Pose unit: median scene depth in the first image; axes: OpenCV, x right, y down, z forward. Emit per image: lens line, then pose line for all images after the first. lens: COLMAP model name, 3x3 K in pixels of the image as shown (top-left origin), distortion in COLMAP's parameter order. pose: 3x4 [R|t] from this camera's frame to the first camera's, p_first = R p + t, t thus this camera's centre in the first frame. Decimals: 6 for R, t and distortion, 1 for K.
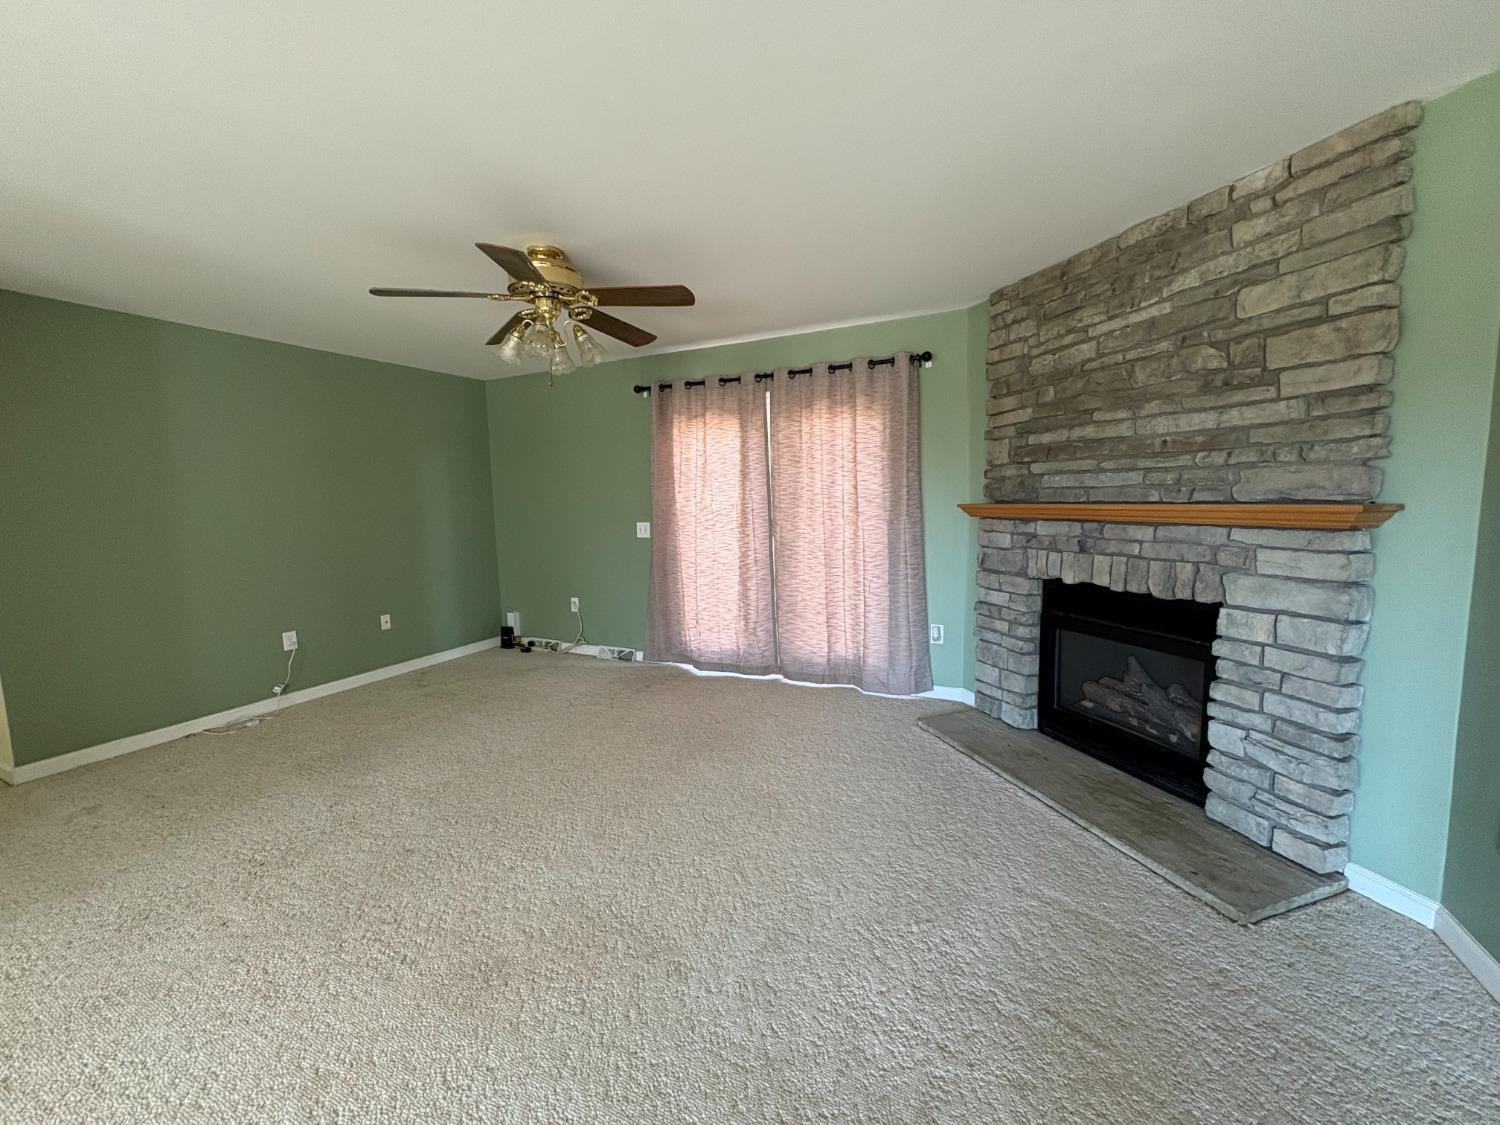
lens RADIAL K [[596.4, 0, 750.0], [0, 596.4, 562.5], [0, 0, 1]] dist [-0.000925, -0.000103]
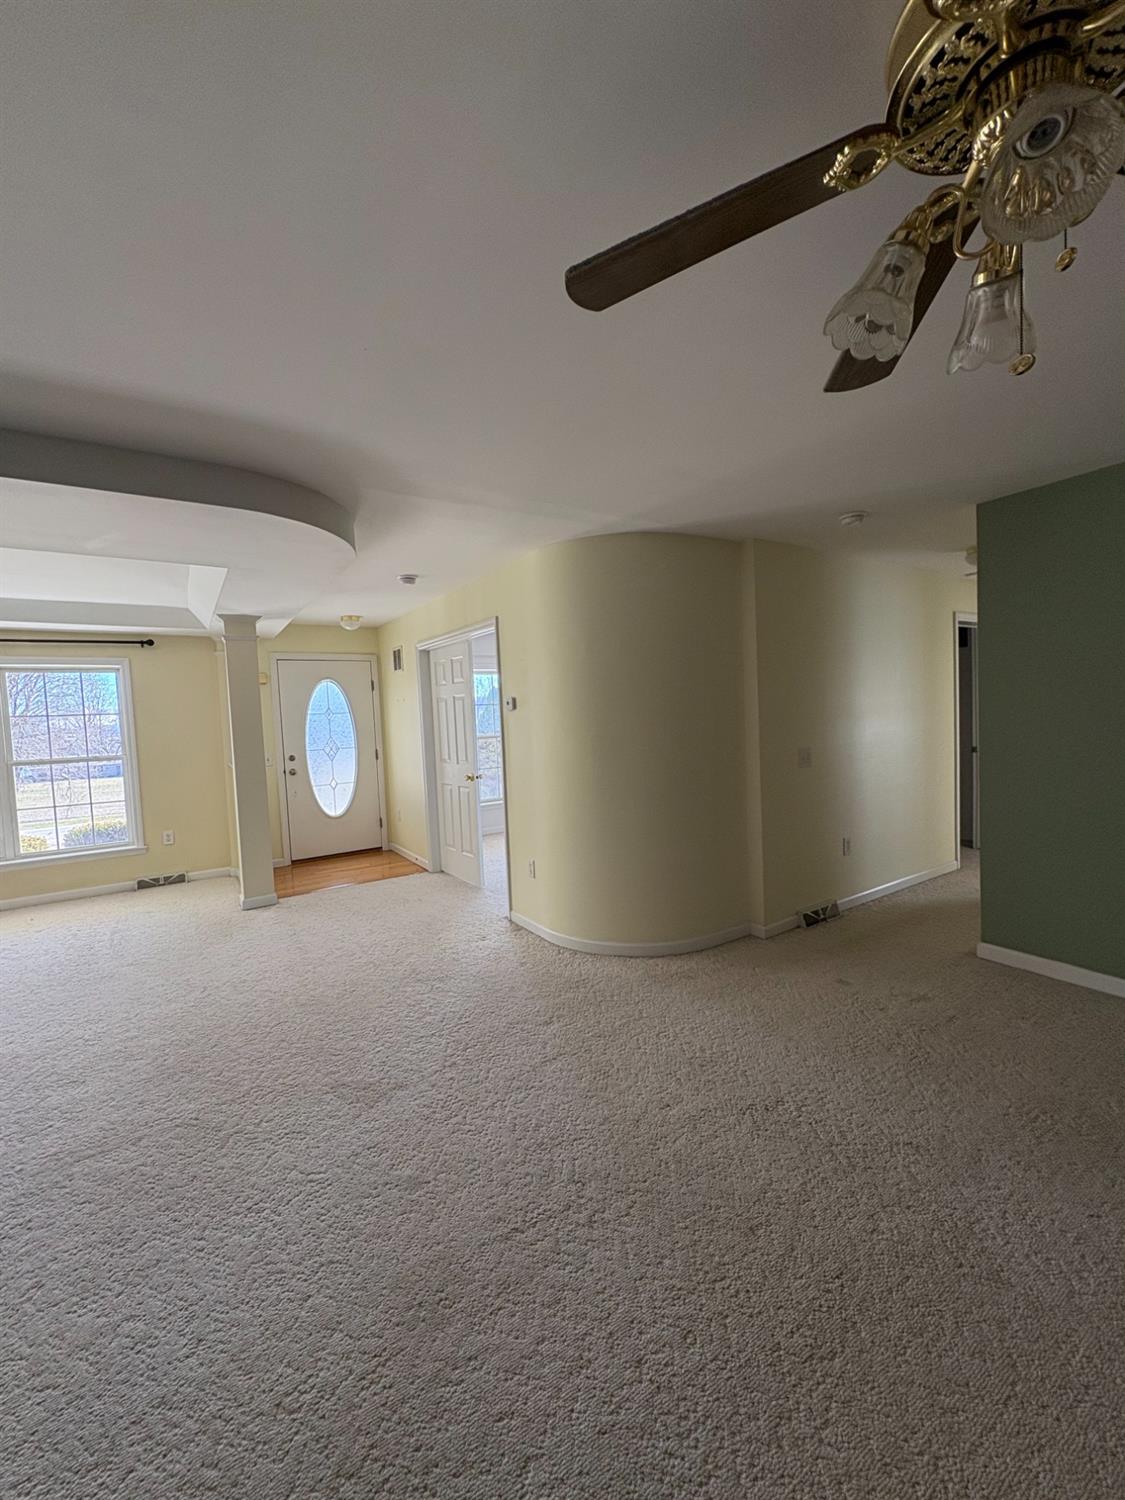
lens RADIAL K [[596.4, 0, 562.5], [0, 596.4, 750.0], [0, 0, 1]] dist [-0.000925, -0.000103]
pose [[-0.523867, 0.091638, -0.846856, 0.075378], [-0.032336, 0.991340, 0.127276, -0.146608], [0.851186, 0.094060, -0.516367, 1.094454]]
